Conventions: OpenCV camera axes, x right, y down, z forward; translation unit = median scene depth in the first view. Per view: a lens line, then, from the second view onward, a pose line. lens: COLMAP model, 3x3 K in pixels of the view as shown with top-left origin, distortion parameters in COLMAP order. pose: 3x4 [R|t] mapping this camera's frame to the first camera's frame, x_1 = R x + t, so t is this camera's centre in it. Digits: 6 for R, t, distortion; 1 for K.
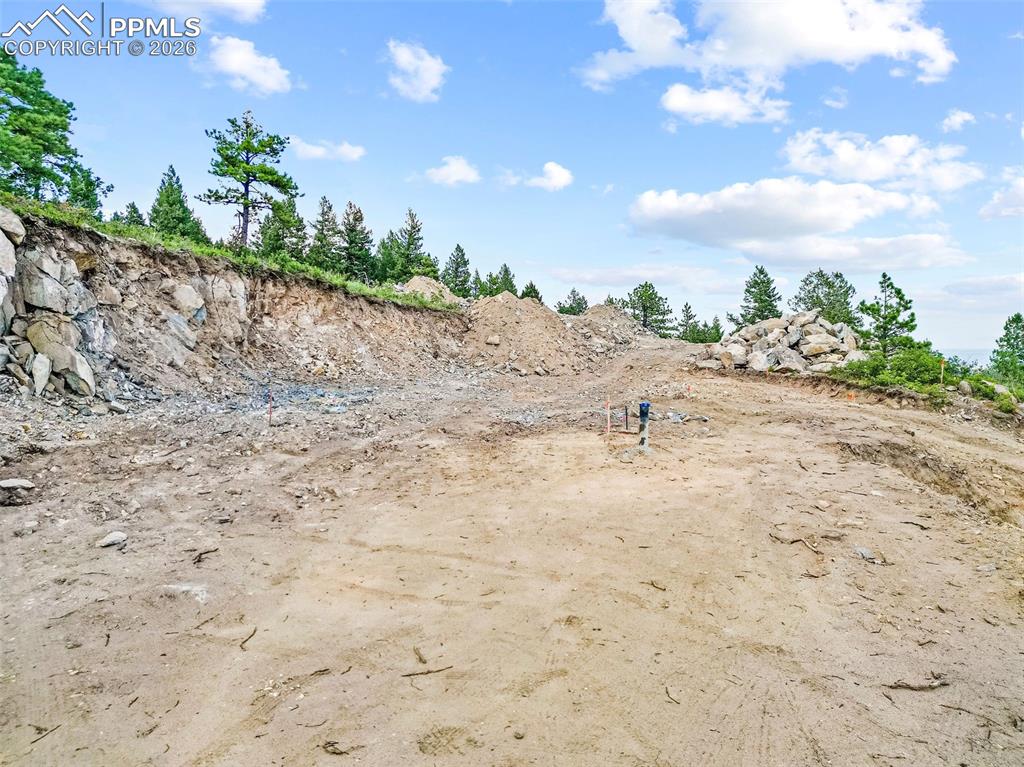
lens RADIAL K [[701.6, 0, 512.0], [0, 701.6, 383.5], [0, 0, 1]] dist [0.000590, -0.001141]
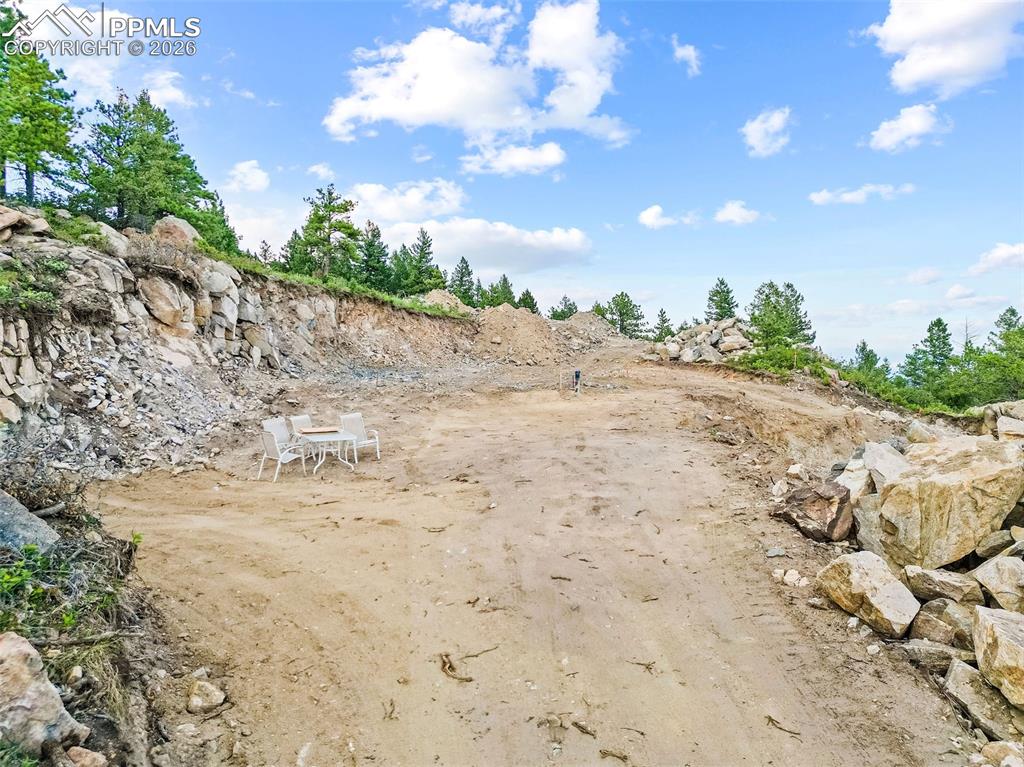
lens RADIAL K [[701.6, 0, 512.0], [0, 701.6, 383.5], [0, 0, 1]] dist [0.000590, -0.001141]
pose [[0.999997, -0.000108, 0.002588, -0.000014], [0.000114, 0.999997, -0.002436, 0.024268], [-0.002587, 0.002436, 0.999994, -0.341798]]
